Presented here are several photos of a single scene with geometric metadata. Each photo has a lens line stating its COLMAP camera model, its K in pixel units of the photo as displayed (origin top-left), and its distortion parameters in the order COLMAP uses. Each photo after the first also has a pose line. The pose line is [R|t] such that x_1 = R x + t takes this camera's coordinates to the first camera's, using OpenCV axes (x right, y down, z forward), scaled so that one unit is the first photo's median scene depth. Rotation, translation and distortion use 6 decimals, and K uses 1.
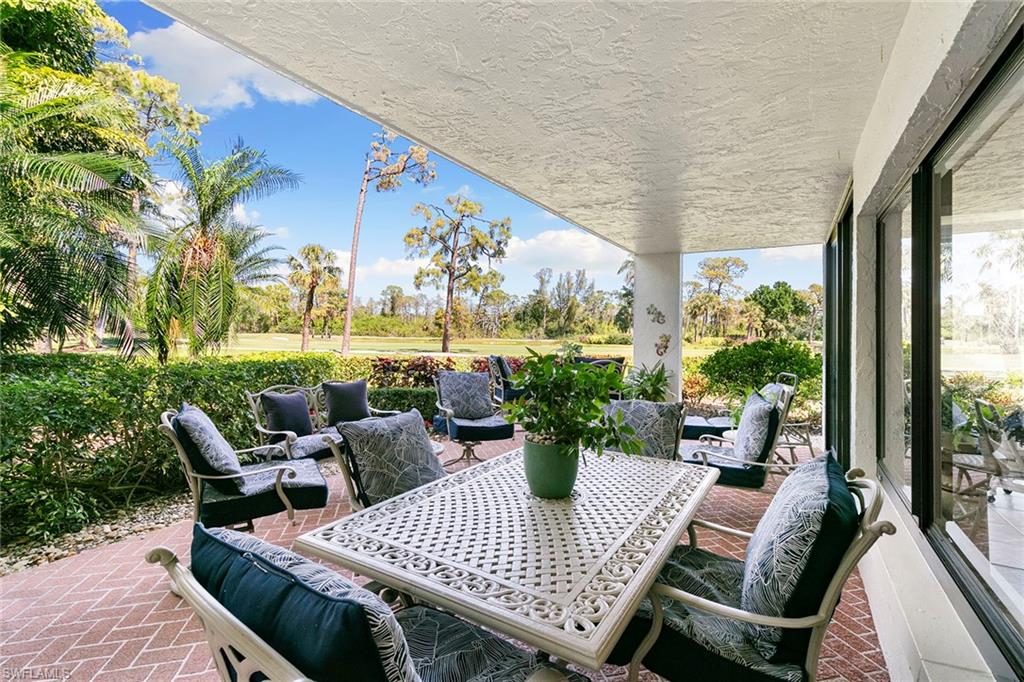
lens RADIAL K [[466.4, 0, 509.3], [0, 466.4, 324.0], [0, 0, 1]] dist [0.014233, 0.000075]
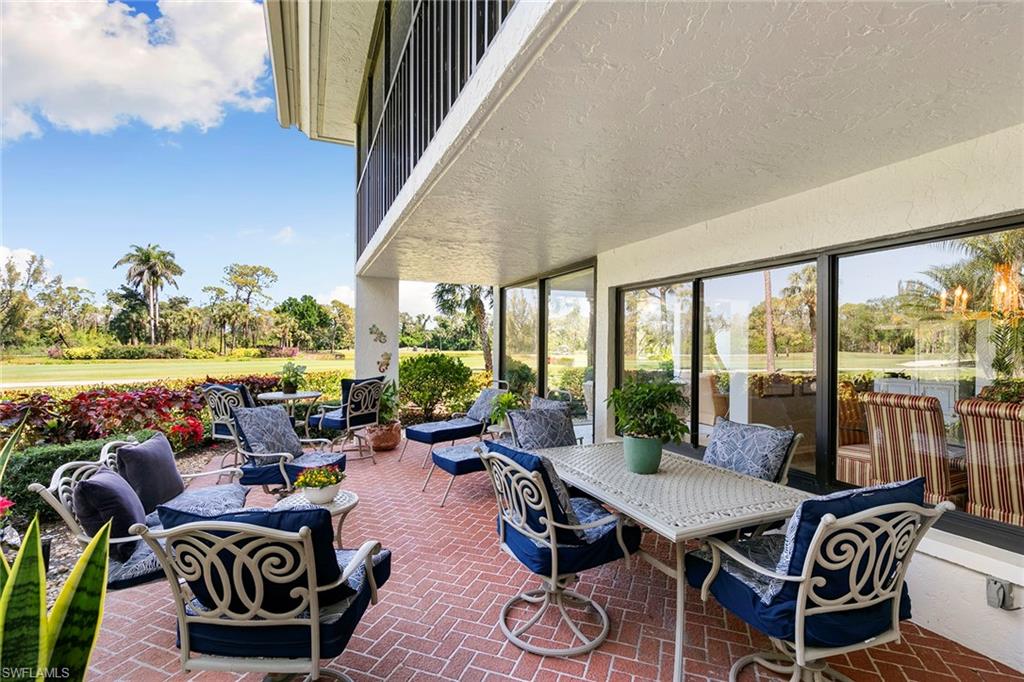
lens RADIAL K [[463.1, 0, 512.1], [0, 463.1, 356.2], [0, 0, 1]] dist [0.001972, 0.000305]
pose [[0.570814, -0.027828, 0.820607, -0.025949], [-0.011605, 0.999052, 0.041951, -0.001231], [-0.820997, -0.033470, 0.569950, 0.009645]]
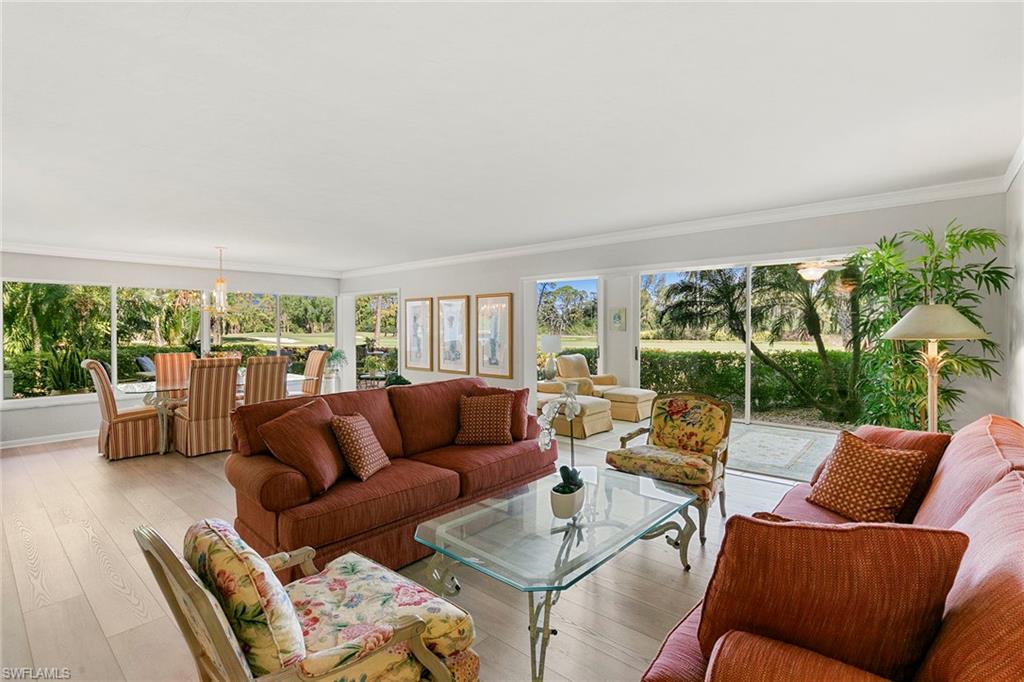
lens RADIAL K [[479.6, 0, 512.0], [0, 479.6, 341.0], [0, 0, 1]] dist [0.000435, 0.000198]
pose [[0.984757, -0.007818, -0.173760, 0.072448], [0.015336, 0.999001, 0.041965, -0.000989], [0.173258, -0.043991, 0.983894, -0.056483]]
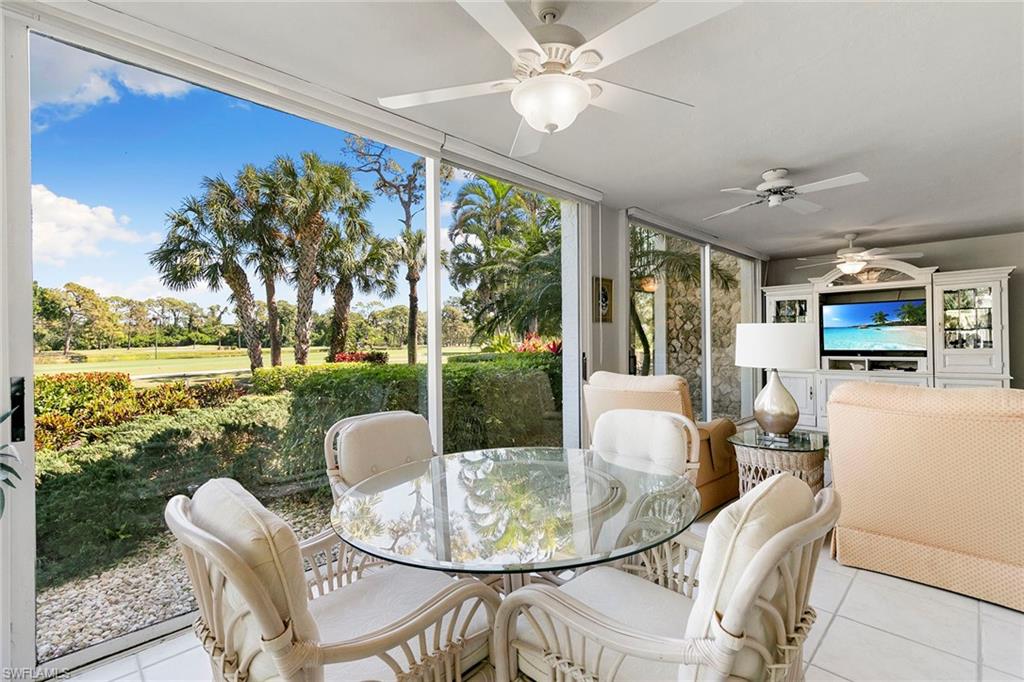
lens RADIAL K [[464.3, 0, 506.9], [0, 464.3, 339.0], [0, 0, 1]] dist [0.012328, 0.000118]
pose [[0.252220, -0.011771, 0.967598, 0.031700], [-0.003767, 0.999906, 0.013146, 0.002207], [-0.967663, -0.006960, 0.252152, 0.031932]]
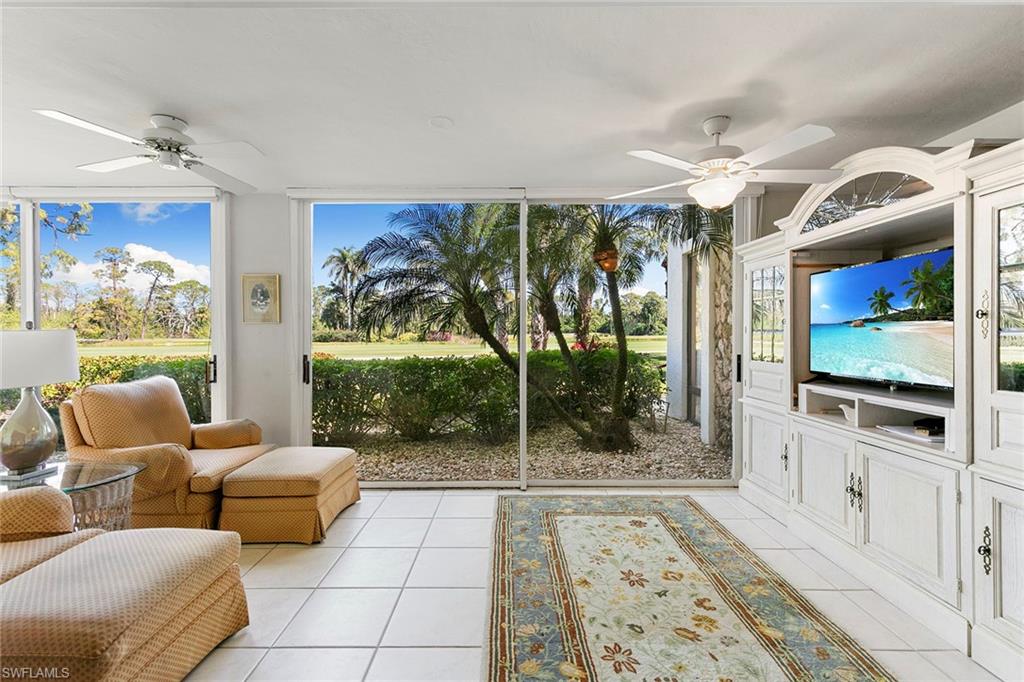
lens RADIAL K [[457.1, 0, 513.2], [0, 457.1, 333.1], [0, 0, 1]] dist [0.003386, 0.000212]
pose [[0.853448, -0.015009, 0.520962, 0.074187], [0.001498, 0.999652, 0.026348, 0.001077], [-0.521176, -0.021706, 0.853173, -0.011100]]
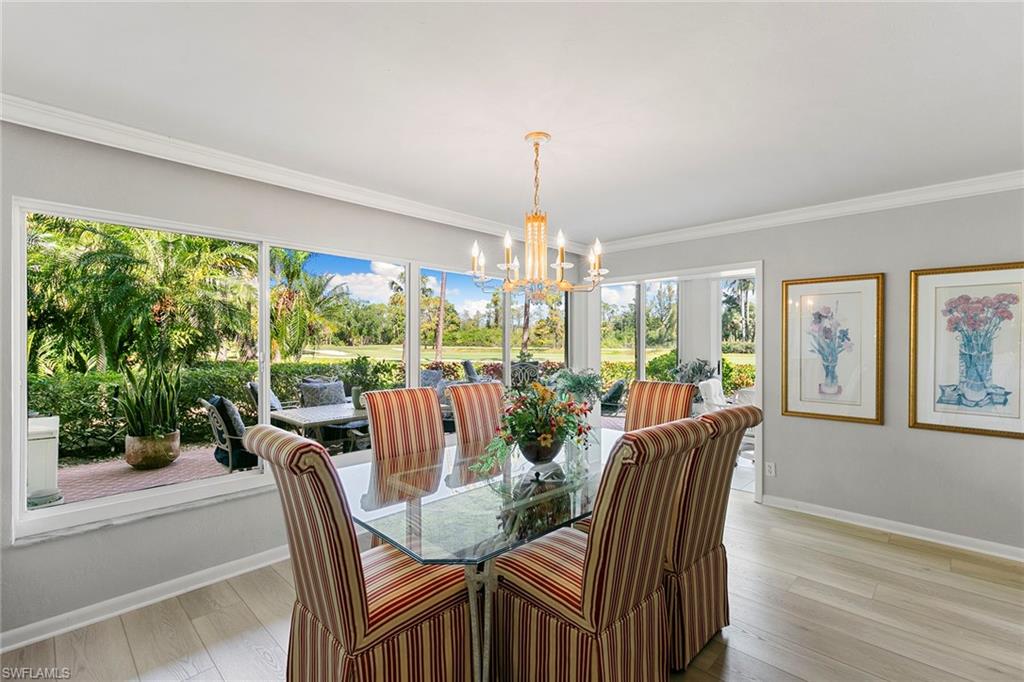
lens RADIAL K [[458.5, 0, 511.9], [0, 458.5, 343.8], [0, 0, 1]] dist [0.001924, 0.000114]
pose [[0.975139, -0.009922, -0.221372, 0.027804], [0.014737, 0.999689, 0.020112, -0.000592], [0.221103, -0.022874, 0.974982, -0.025460]]
